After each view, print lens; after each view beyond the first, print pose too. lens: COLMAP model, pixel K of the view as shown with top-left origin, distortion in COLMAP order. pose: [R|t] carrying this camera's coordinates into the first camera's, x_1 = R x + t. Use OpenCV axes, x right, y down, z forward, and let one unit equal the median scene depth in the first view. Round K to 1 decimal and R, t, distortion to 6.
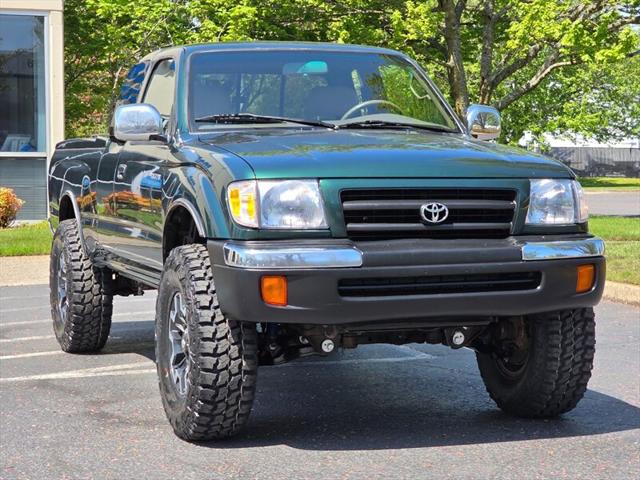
lens RADIAL K [[1545.1, 0, 320.0], [0, 1545.1, 240.0], [0, 0, 1]] dist [-0.111127, 0.523191]
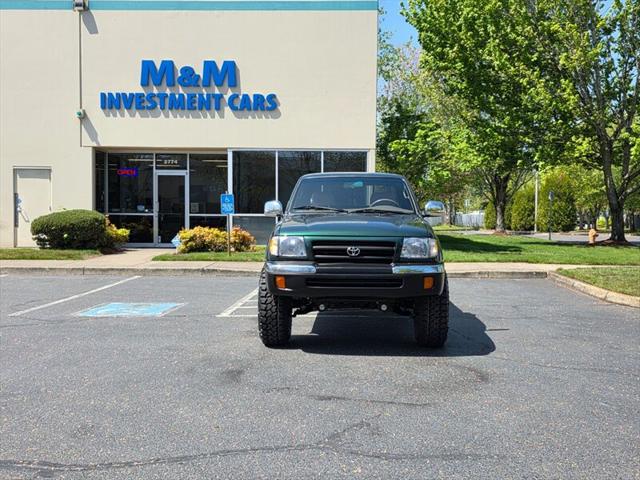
lens RADIAL K [[786.0, 0, 320.0], [0, 786.0, 240.0], [0, 0, 1]] dist [0.003964, 0.000416]
pose [[0.933363, 0.021779, -0.358271, 0.441893], [-0.028357, 0.999512, -0.013116, -0.017706], [0.357811, 0.022402, 0.933525, -0.104113]]
